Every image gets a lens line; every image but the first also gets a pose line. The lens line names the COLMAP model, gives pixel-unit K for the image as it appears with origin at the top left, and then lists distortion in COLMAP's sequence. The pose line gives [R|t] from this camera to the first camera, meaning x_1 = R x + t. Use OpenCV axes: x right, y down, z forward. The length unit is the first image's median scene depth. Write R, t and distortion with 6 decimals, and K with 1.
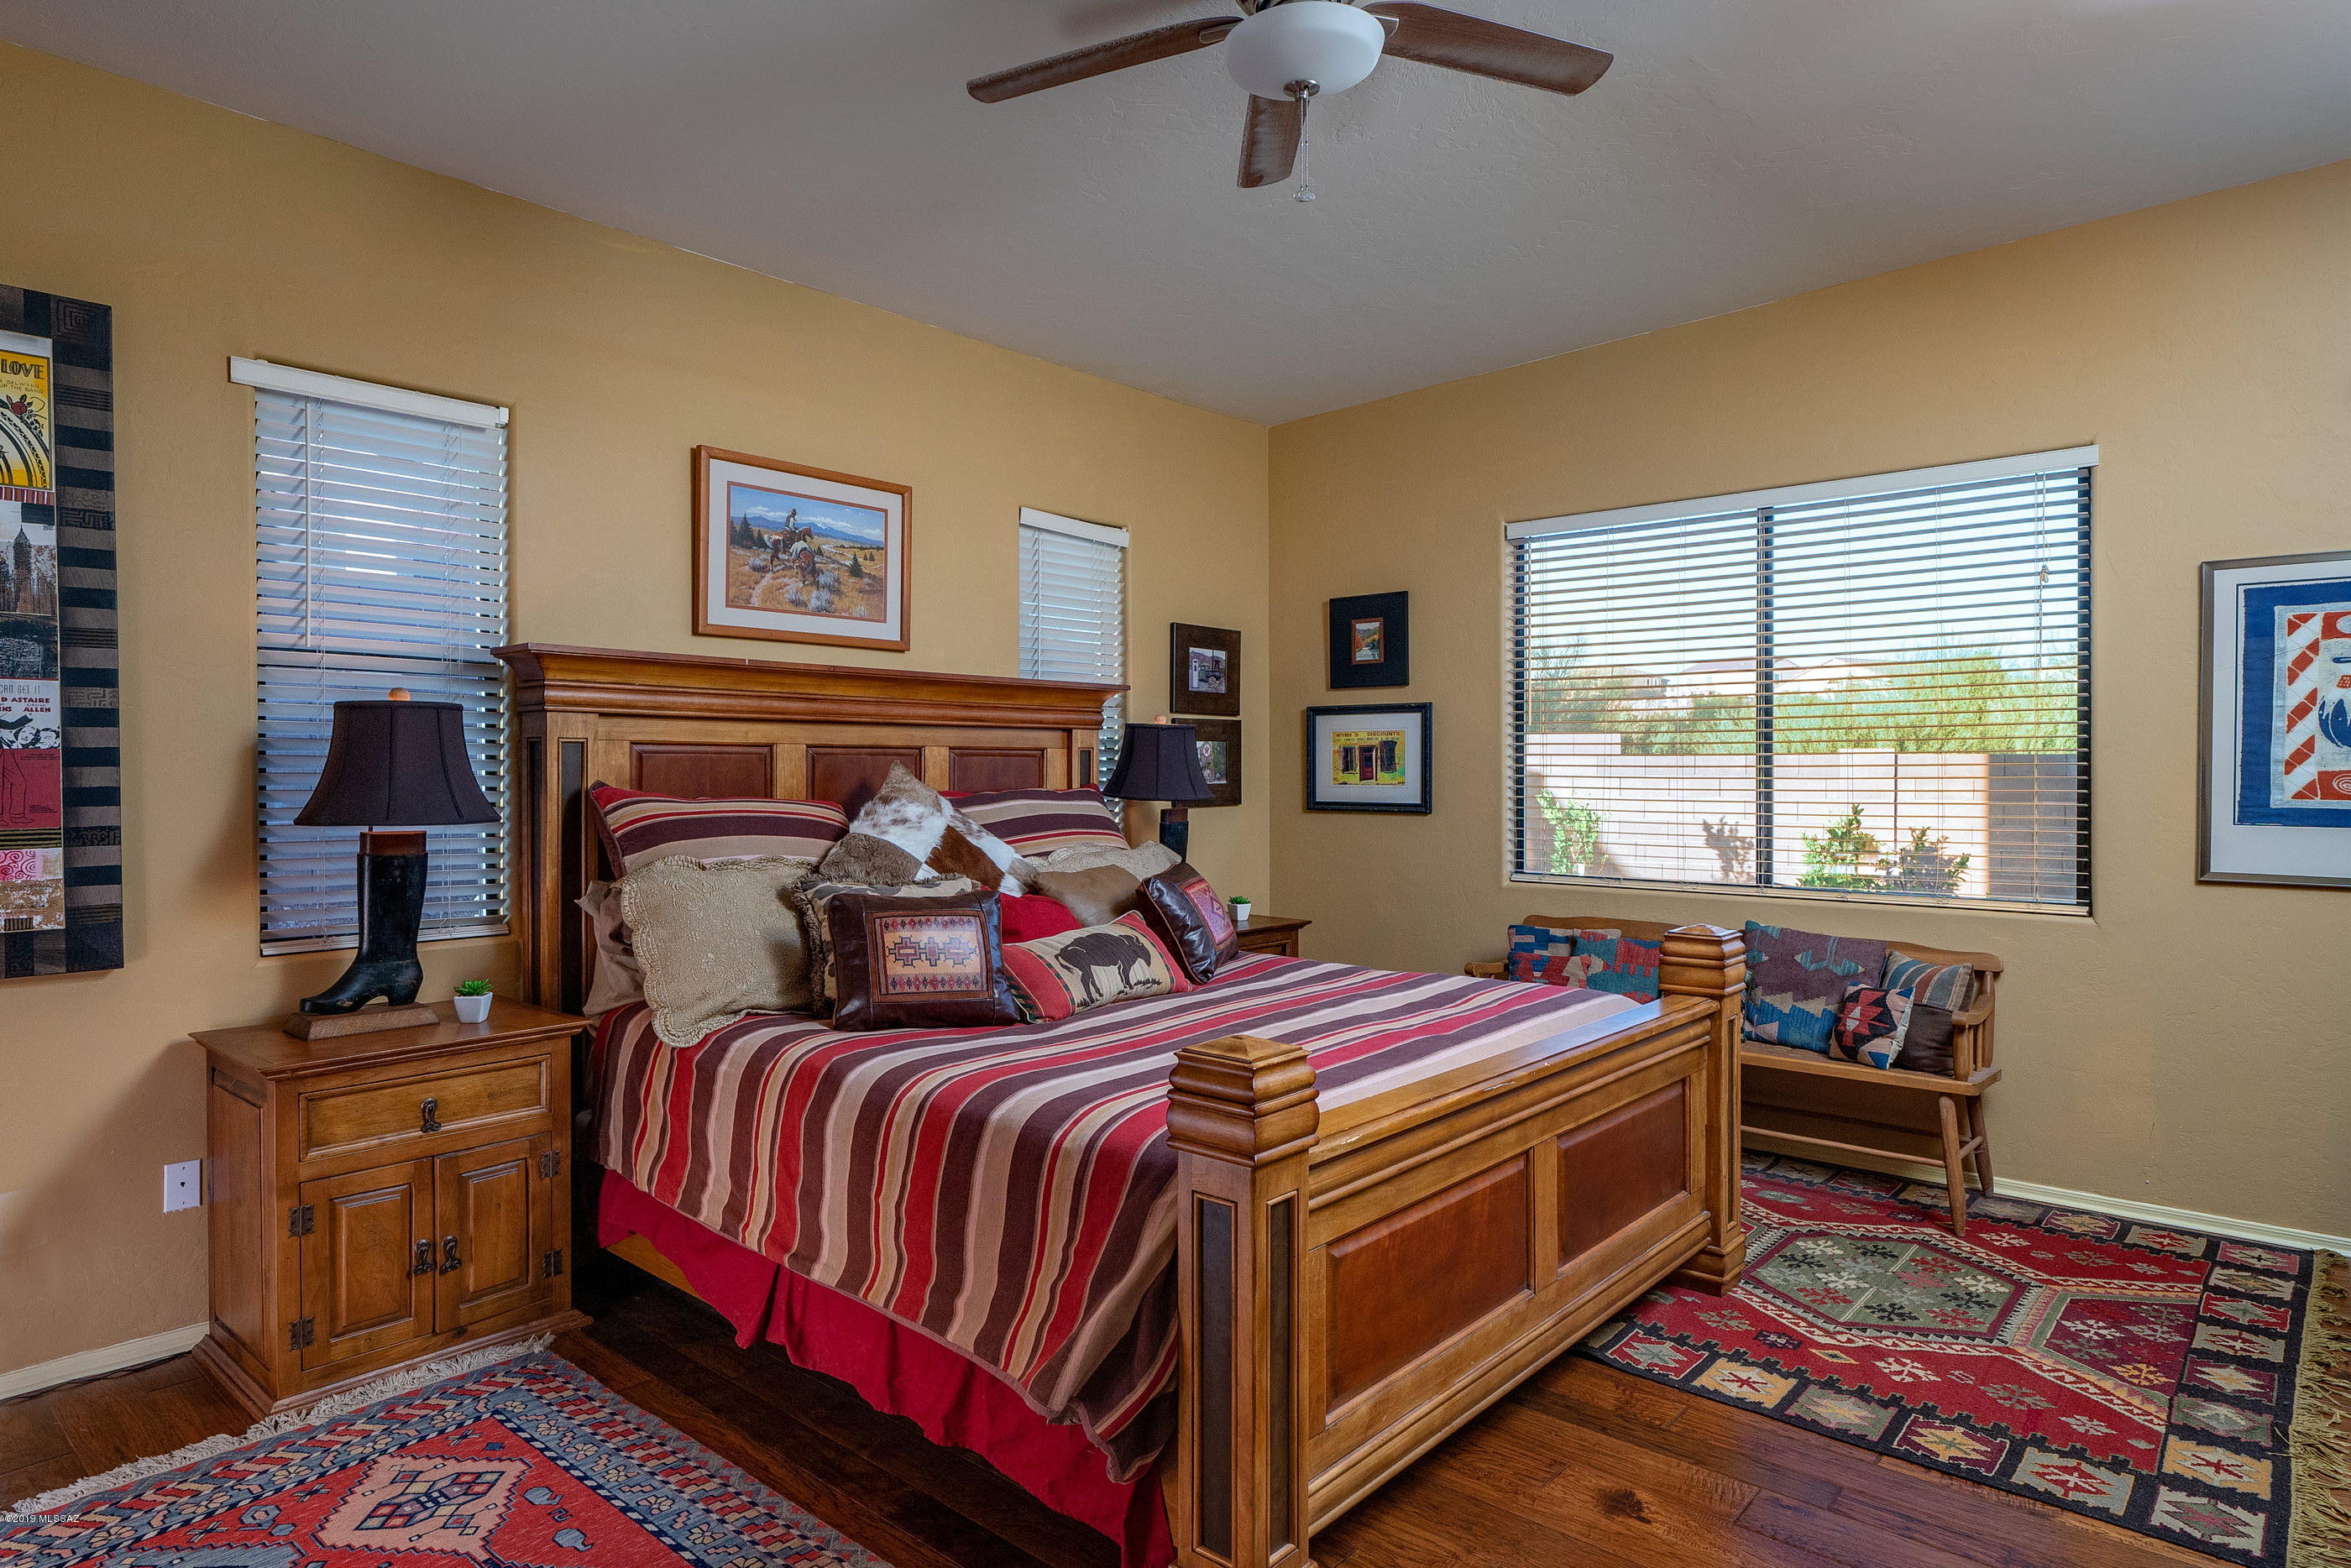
lens RADIAL K [[1236.2, 0, 1174.0], [0, 1236.2, 756.1], [0, 0, 1]] dist [-0.006150, 0.000085]
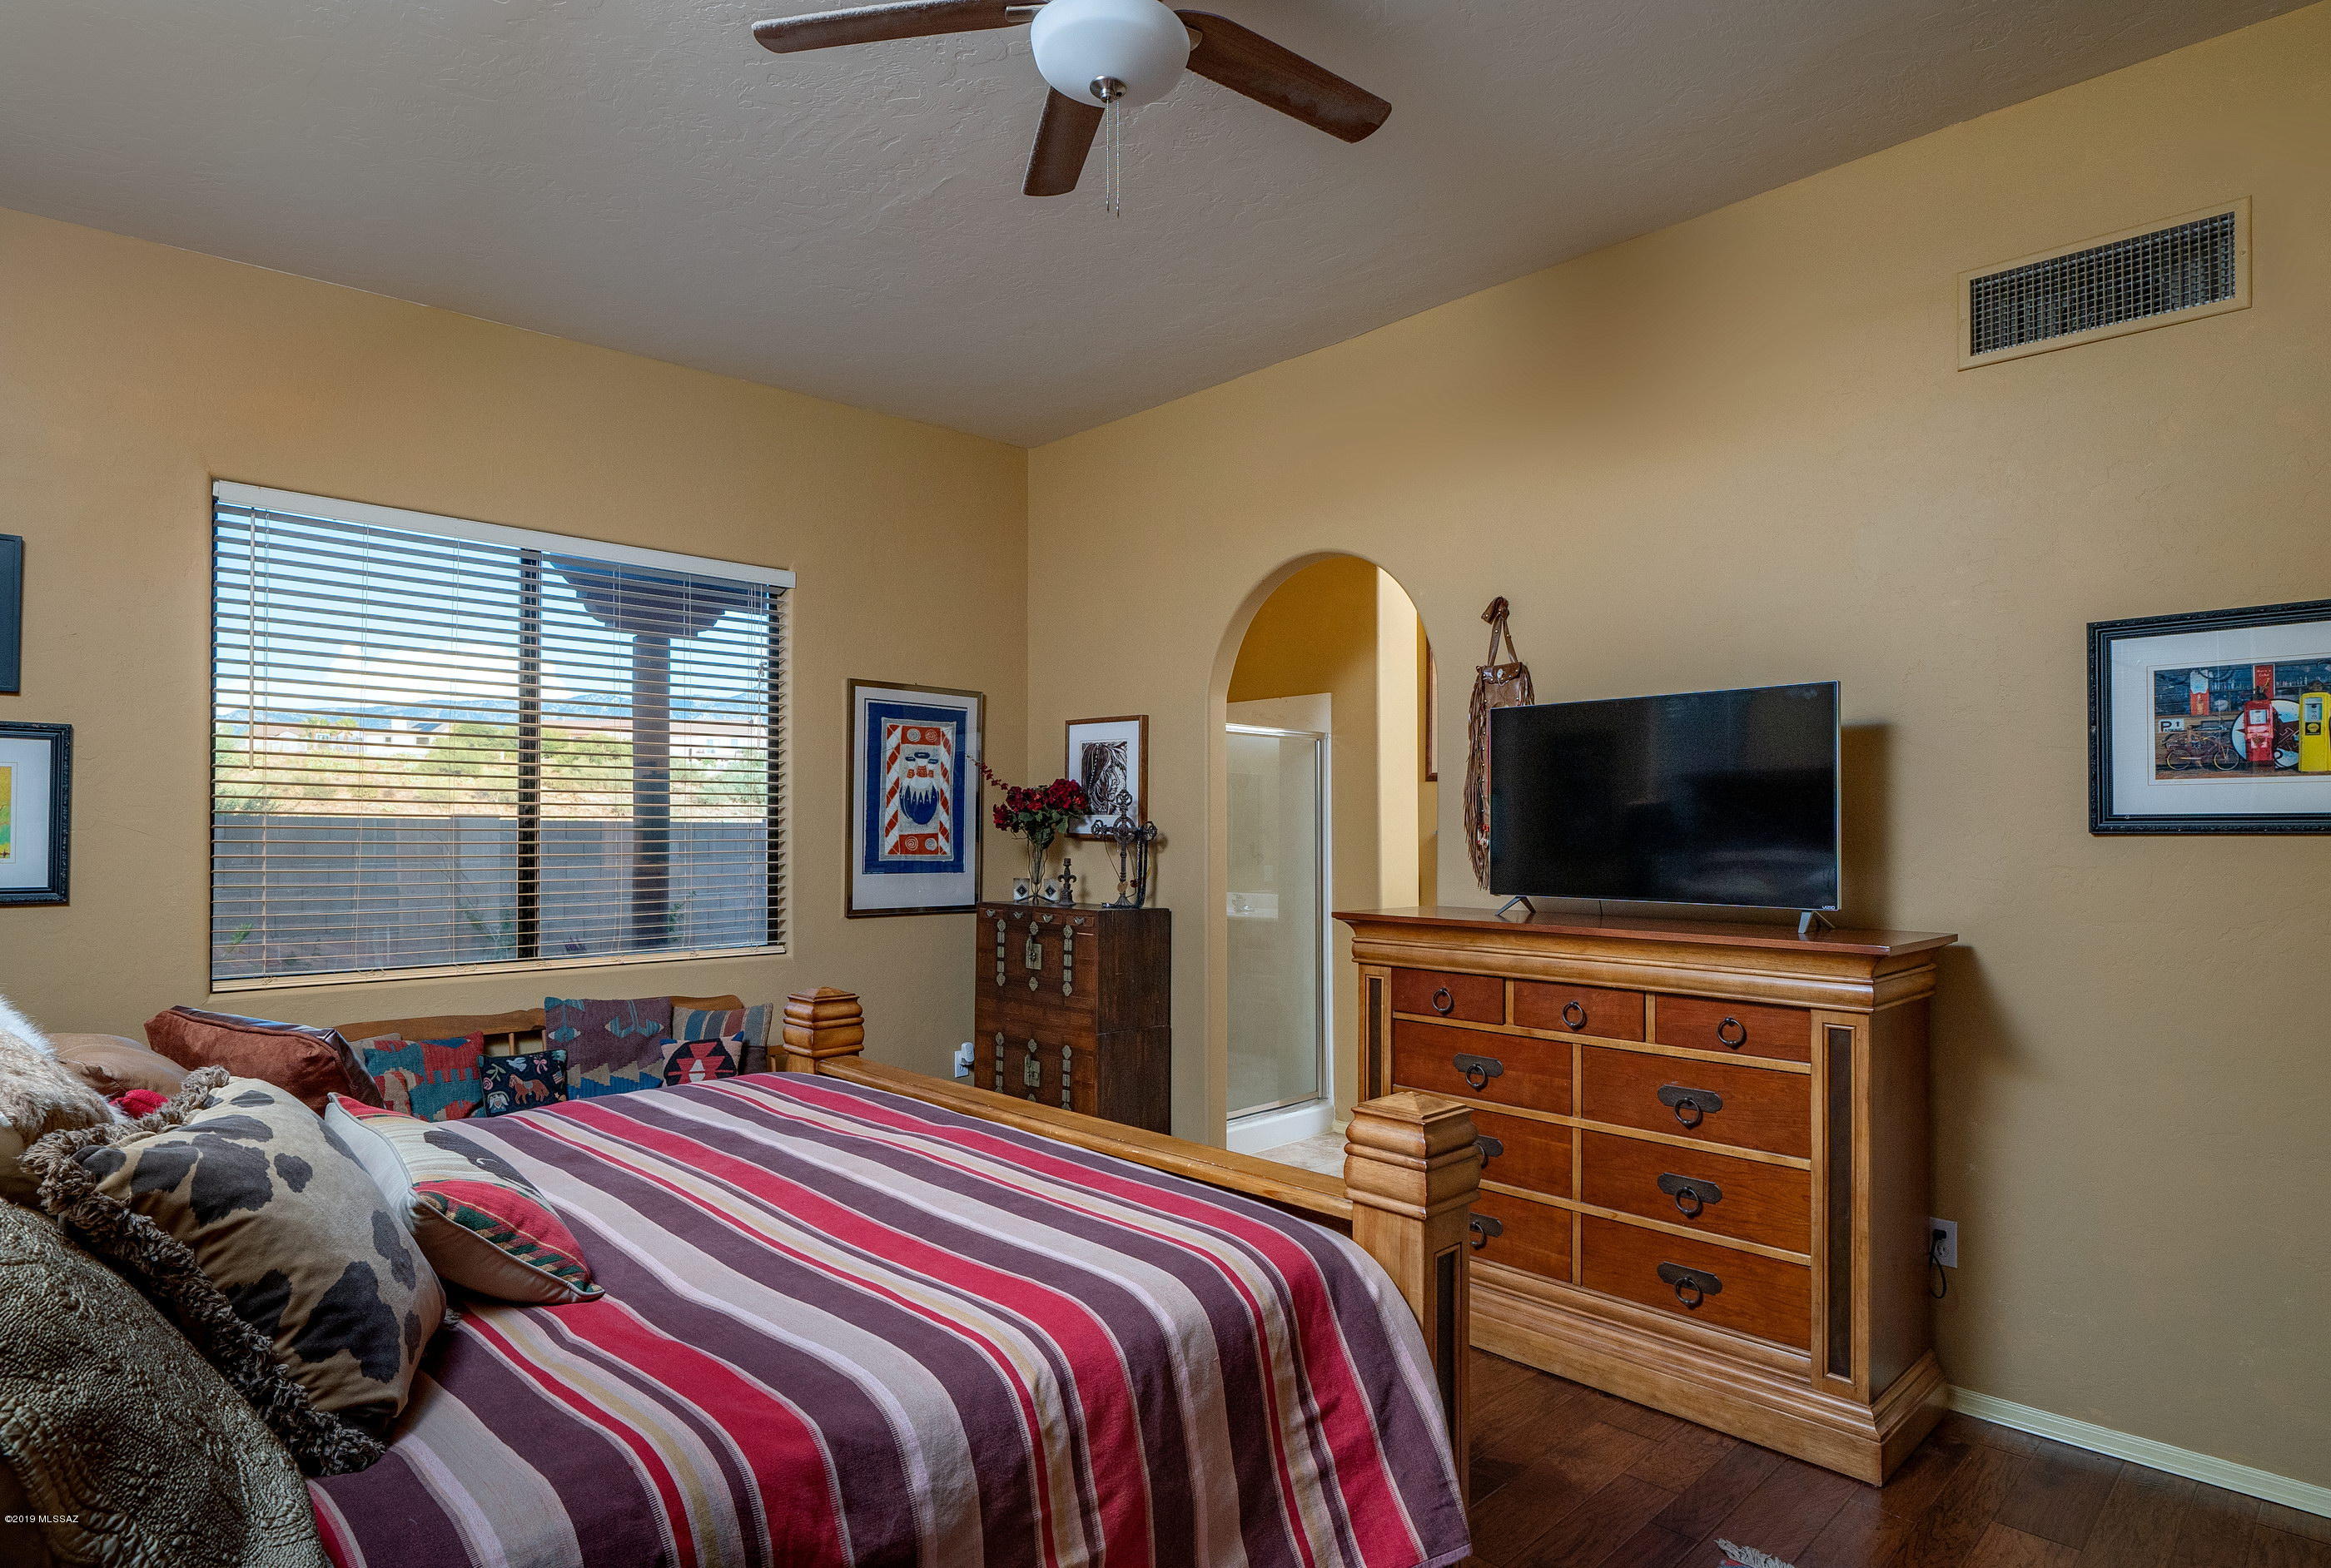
lens RADIAL K [[1243.8, 0, 1166.7], [0, 1243.8, 813.9], [0, 0, 1]] dist [0.000334, -0.000135]
pose [[0.114179, 0.010628, 0.993403, -0.478537], [-0.020962, 0.999746, -0.008286, -0.006507], [-0.993239, -0.019878, 0.114373, 0.513939]]
